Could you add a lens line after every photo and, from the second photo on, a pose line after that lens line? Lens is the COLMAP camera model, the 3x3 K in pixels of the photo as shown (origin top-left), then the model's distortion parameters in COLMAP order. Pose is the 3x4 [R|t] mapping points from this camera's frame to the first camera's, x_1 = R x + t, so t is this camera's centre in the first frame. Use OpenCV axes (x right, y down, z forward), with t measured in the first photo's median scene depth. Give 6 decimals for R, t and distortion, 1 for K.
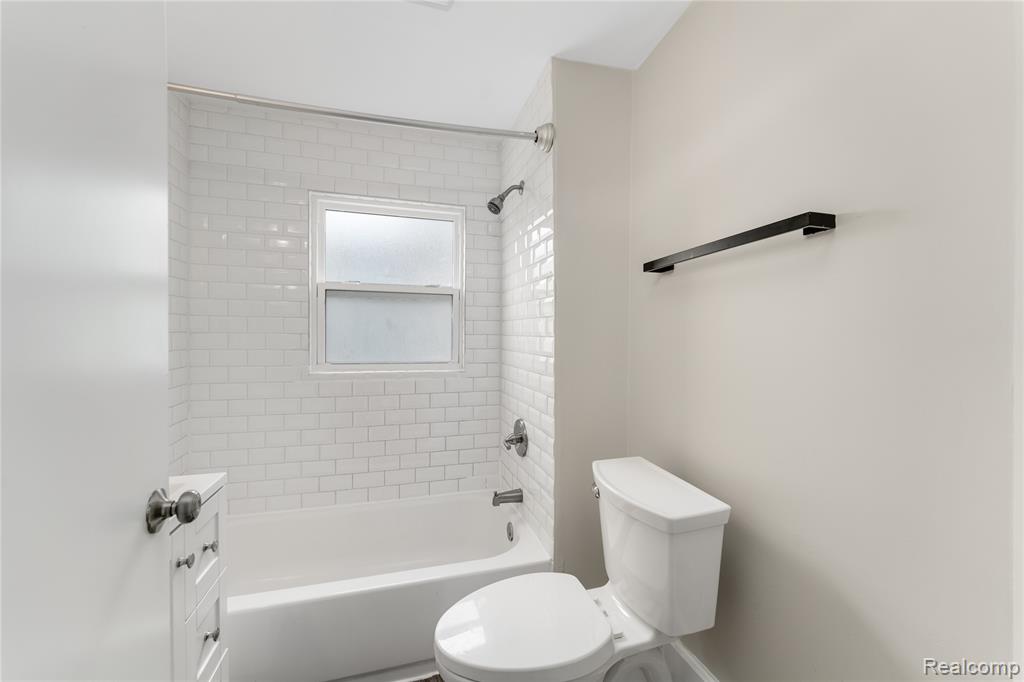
lens RADIAL K [[407.8, 0, 505.7], [0, 407.8, 342.4], [0, 0, 1]] dist [-0.000593, -0.000052]
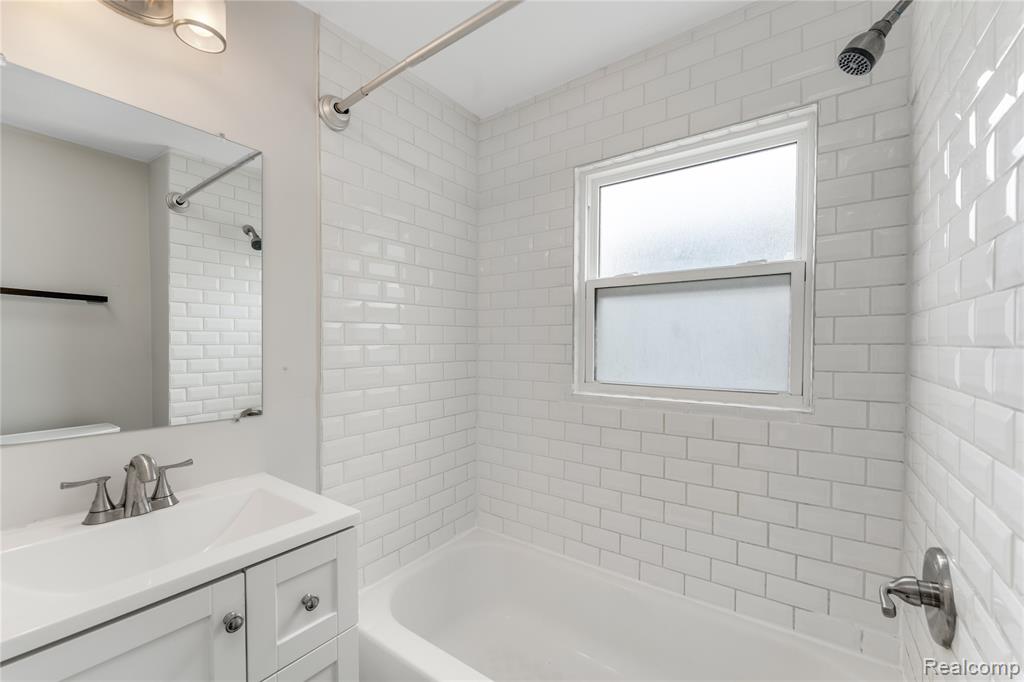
lens RADIAL K [[414.0, 0, 512.1], [0, 414.0, 355.6], [0, 0, 1]] dist [0.000963, -0.000026]
pose [[0.617854, 0.014675, -0.786156, 0.090842], [-0.012276, 0.999884, 0.009017, -0.004874], [0.786197, 0.004080, 0.617963, 0.383771]]
